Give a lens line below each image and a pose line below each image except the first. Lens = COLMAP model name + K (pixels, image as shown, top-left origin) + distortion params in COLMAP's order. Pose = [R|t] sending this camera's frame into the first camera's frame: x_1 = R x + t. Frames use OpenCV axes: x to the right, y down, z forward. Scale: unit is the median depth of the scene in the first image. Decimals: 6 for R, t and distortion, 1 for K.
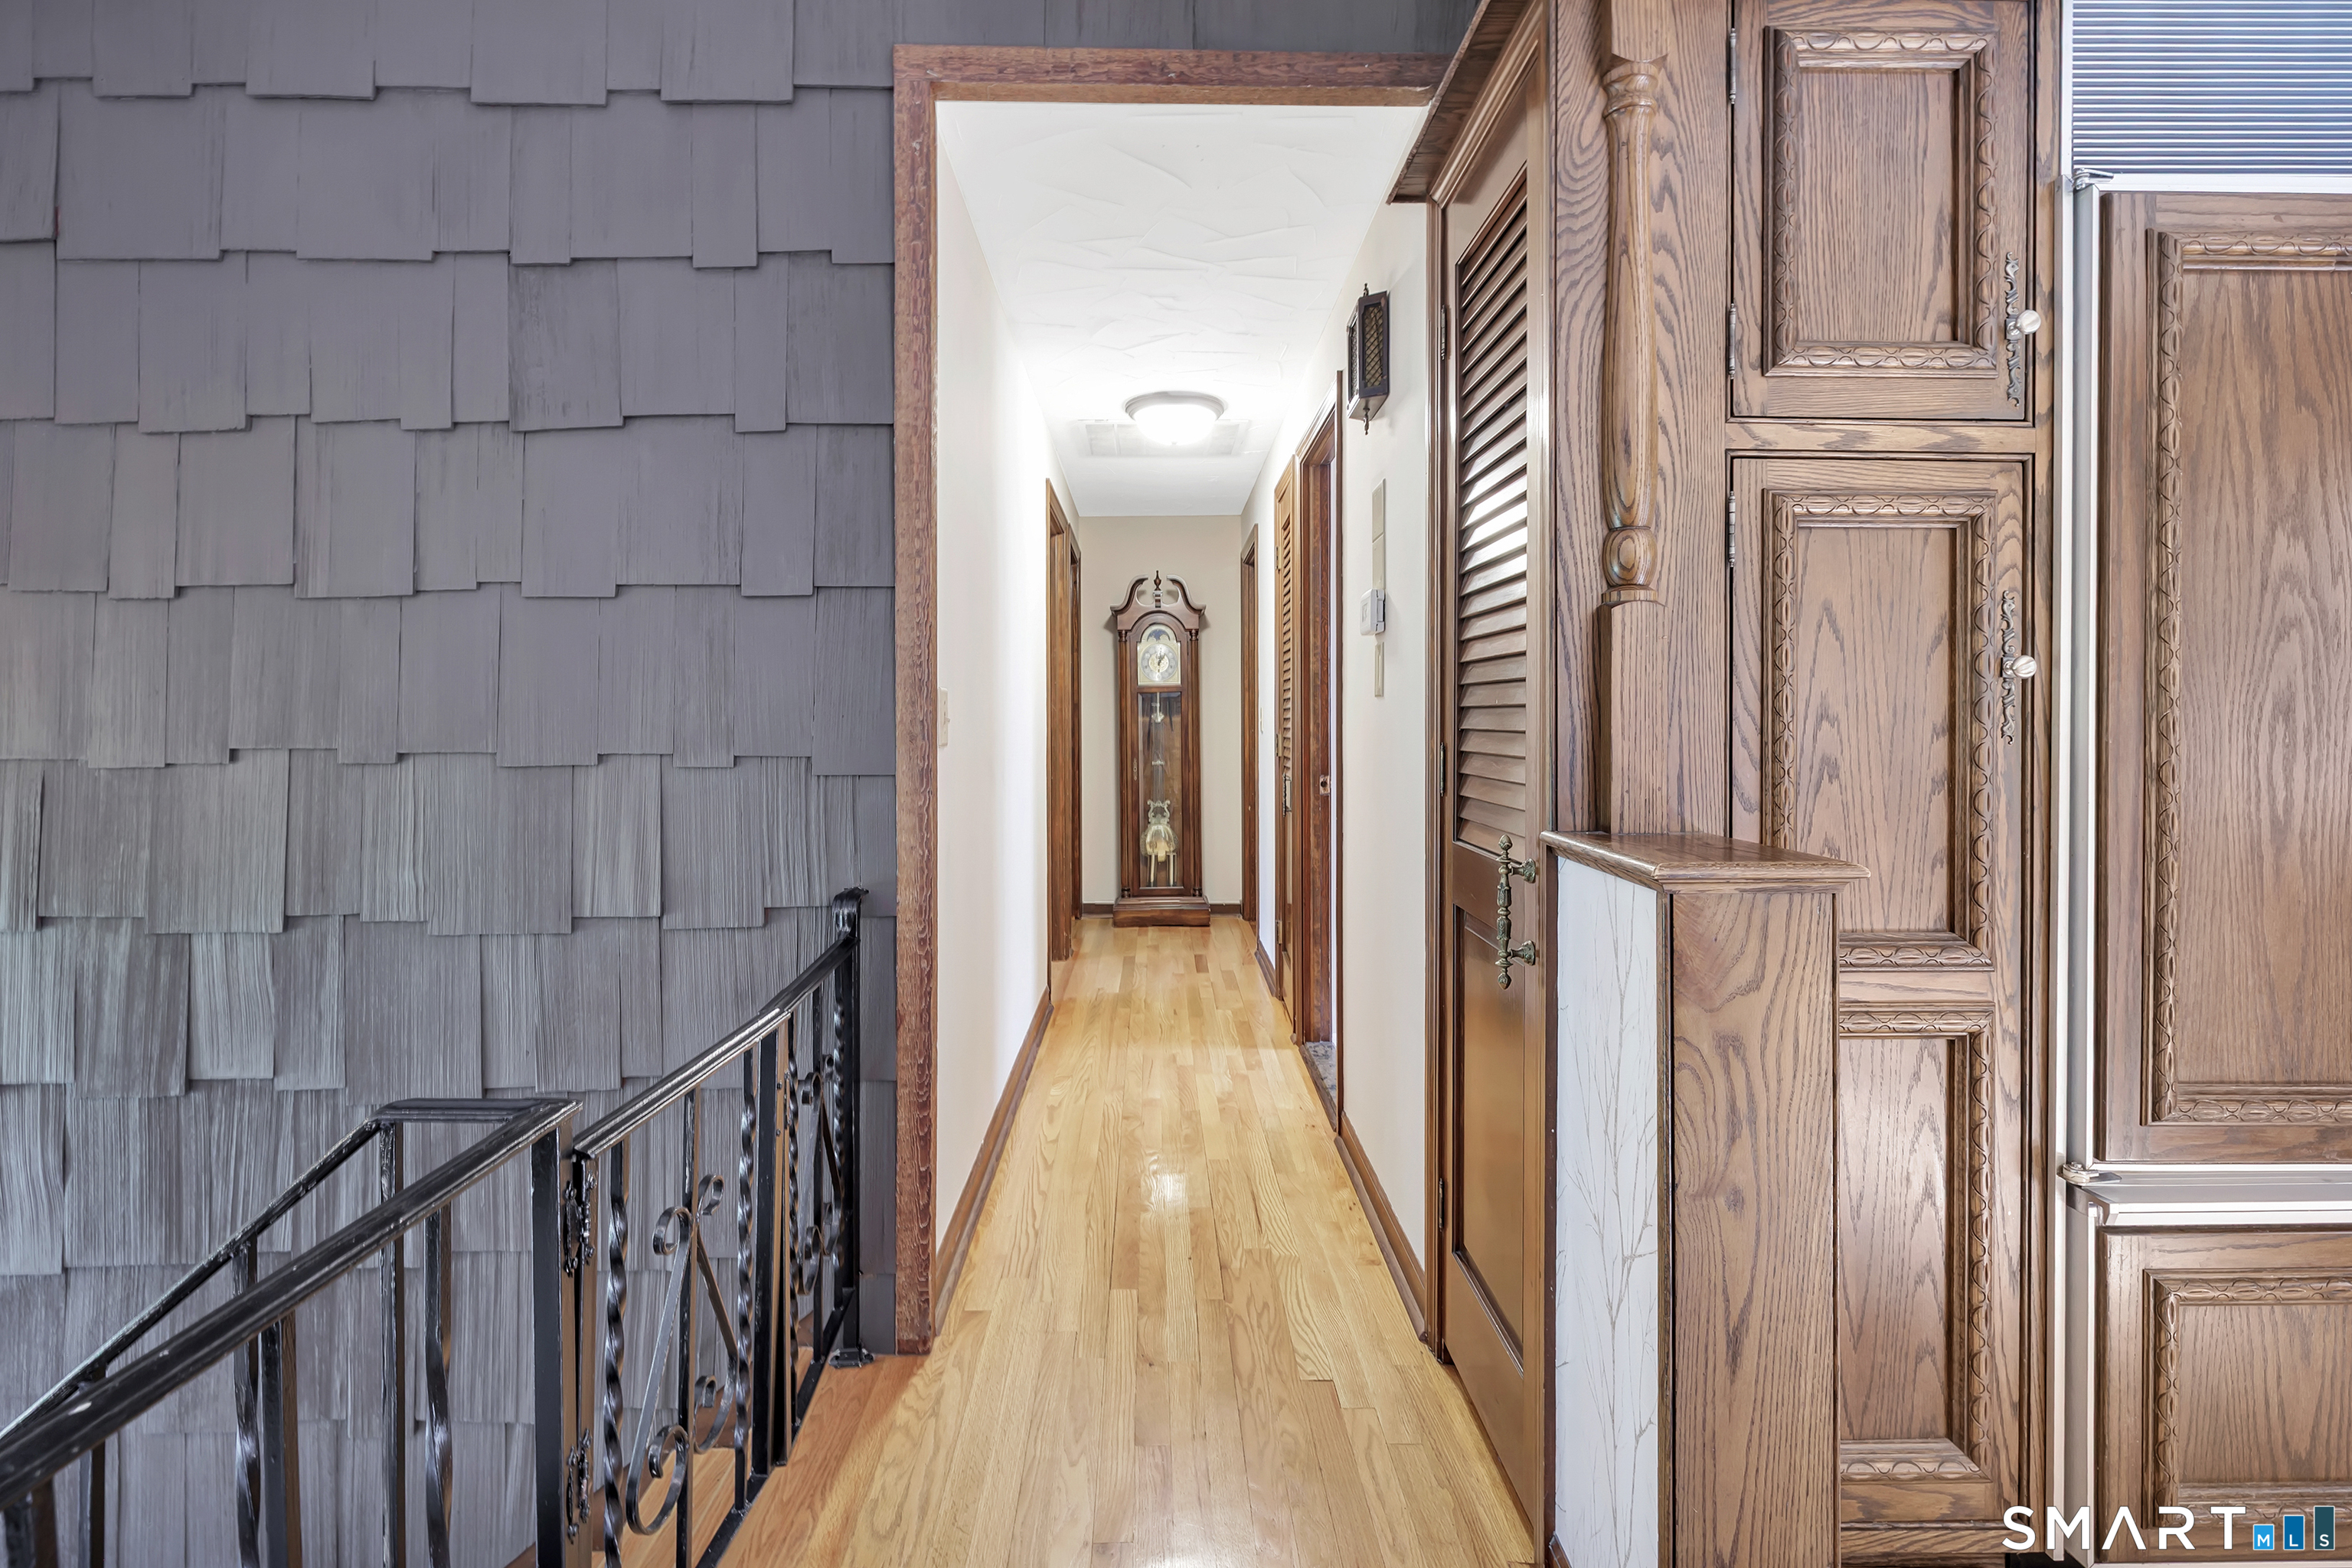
lens RADIAL K [[1051.8, 0, 1162.0], [0, 1051.8, 717.7], [0, 0, 1]] dist [-0.004313, -0.001568]
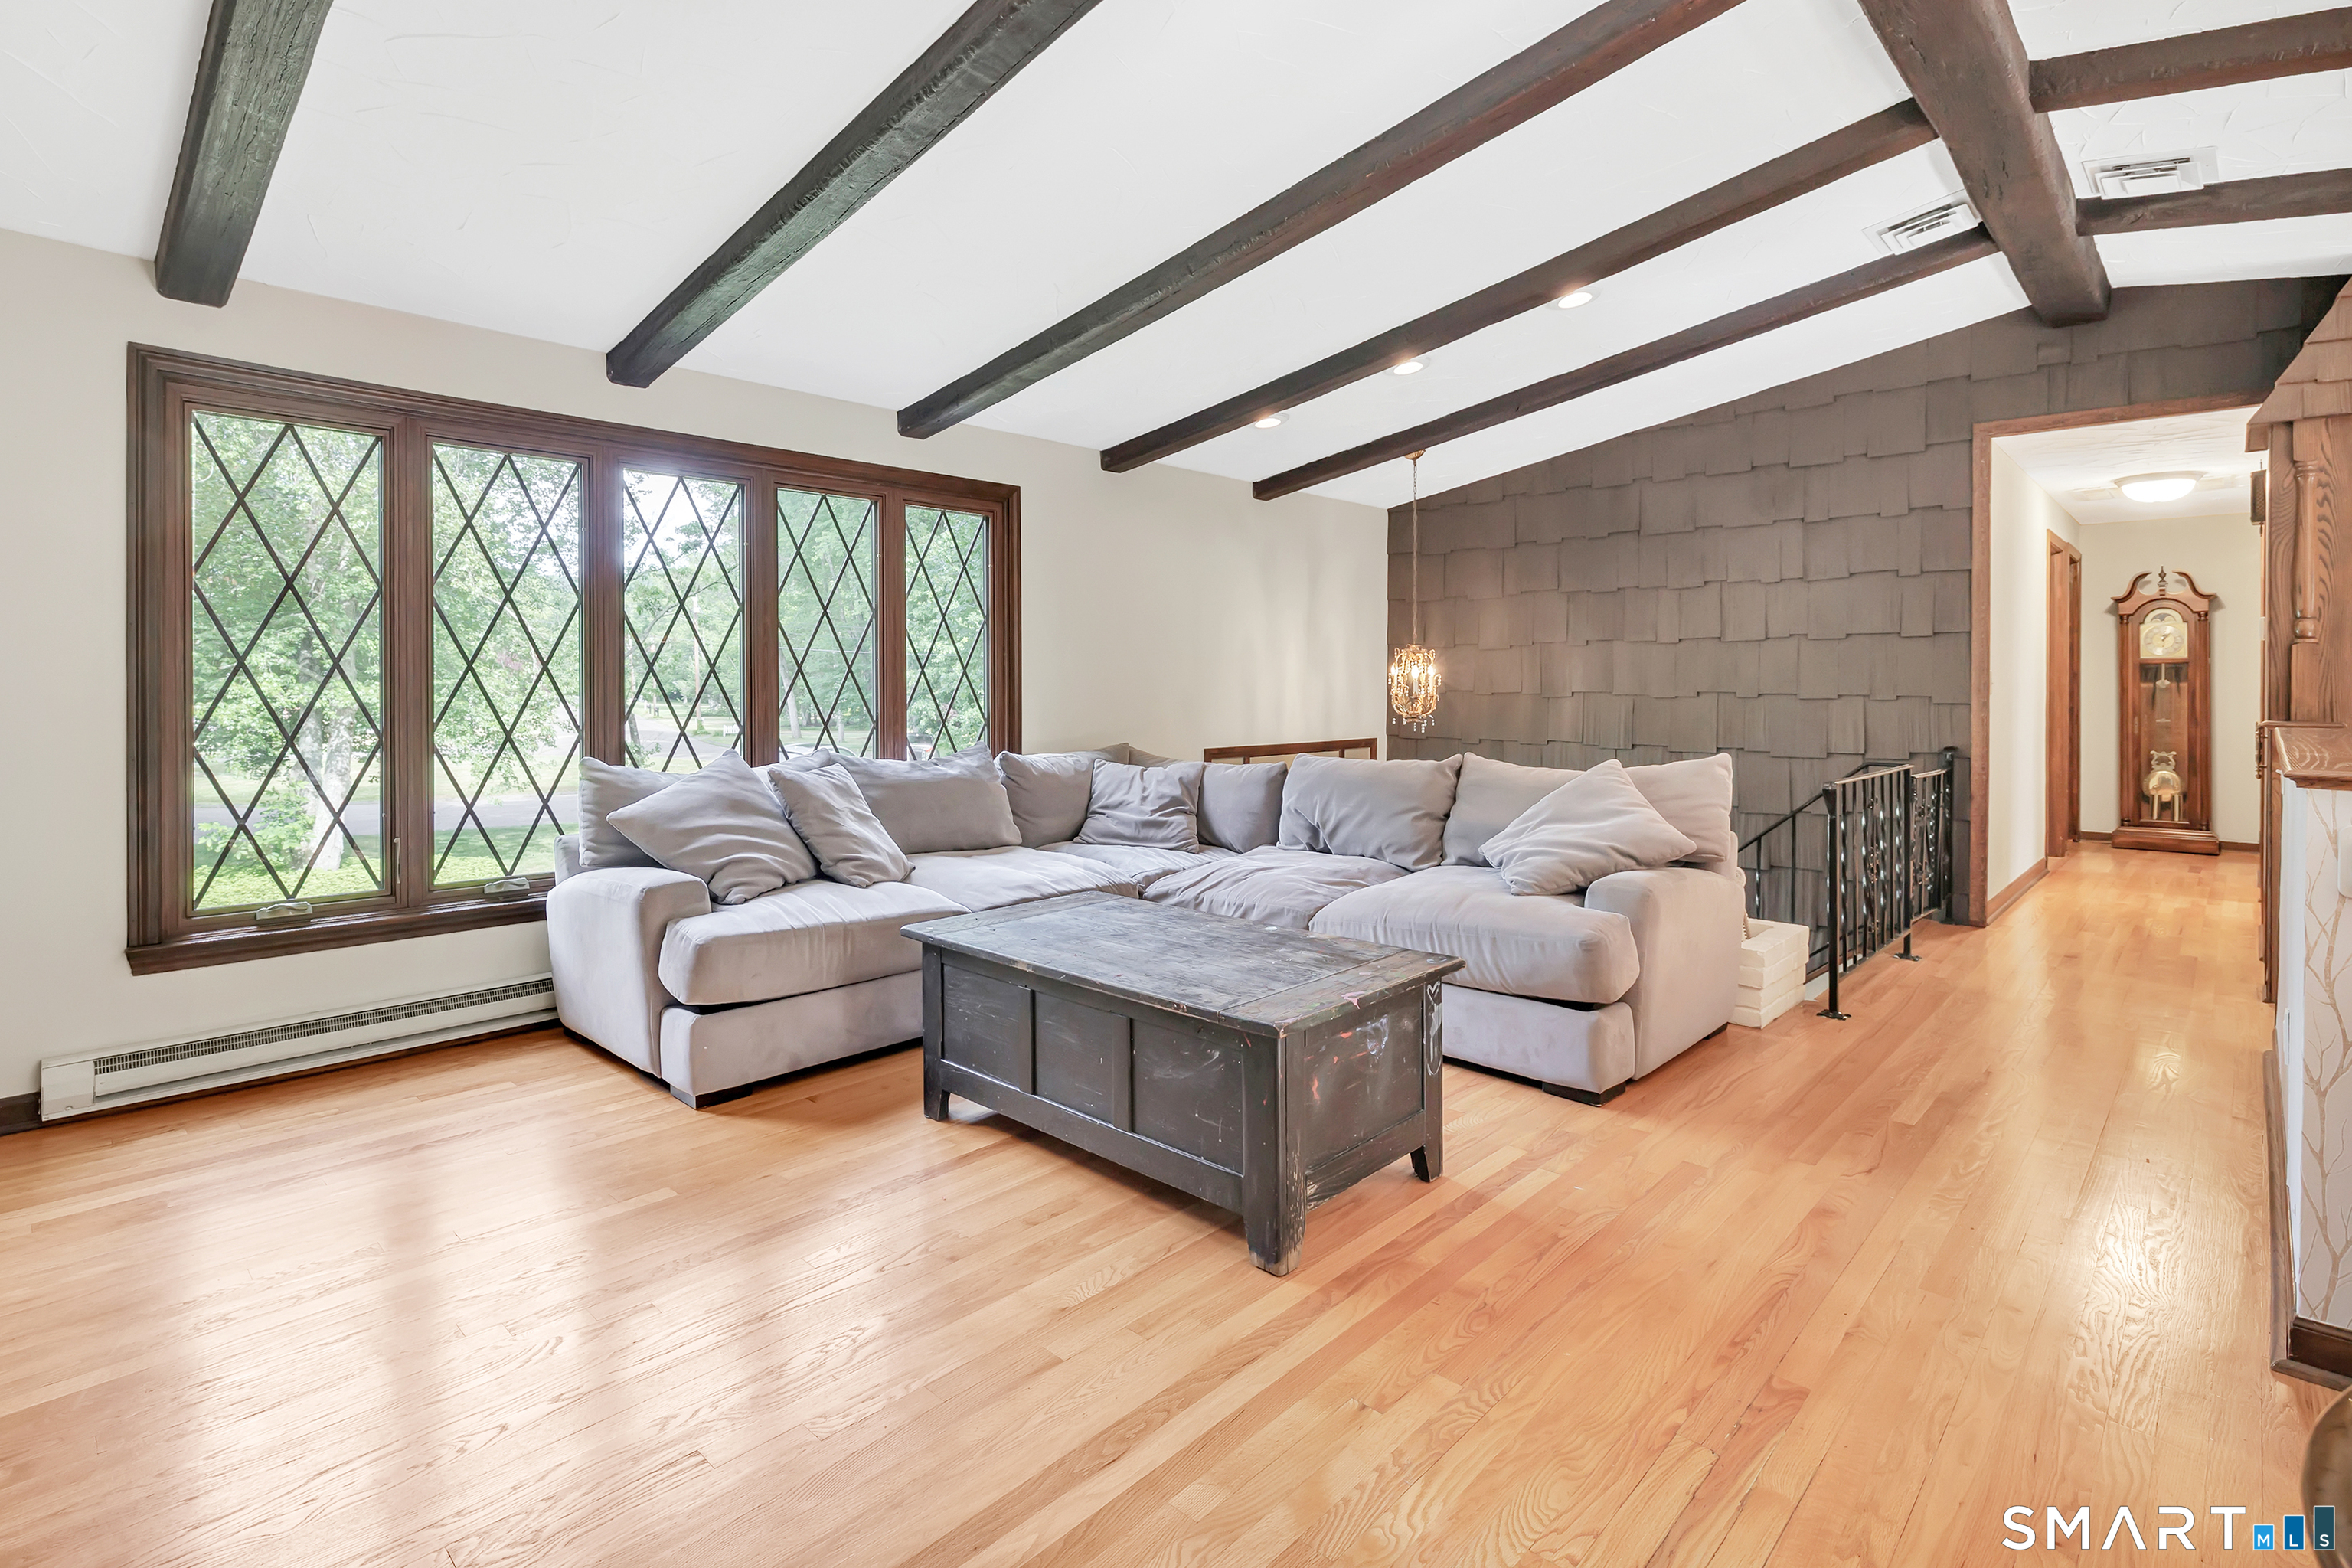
lens RADIAL K [[1168.9, 0, 1091.2], [0, 1168.9, 685.4], [0, 0, 1]] dist [0.011604, -0.002450]
pose [[0.703680, 0.005299, -0.710497, 0.284001], [-0.004787, 0.999985, 0.002718, 0.010227], [0.710501, 0.001489, 0.703695, -2.614959]]
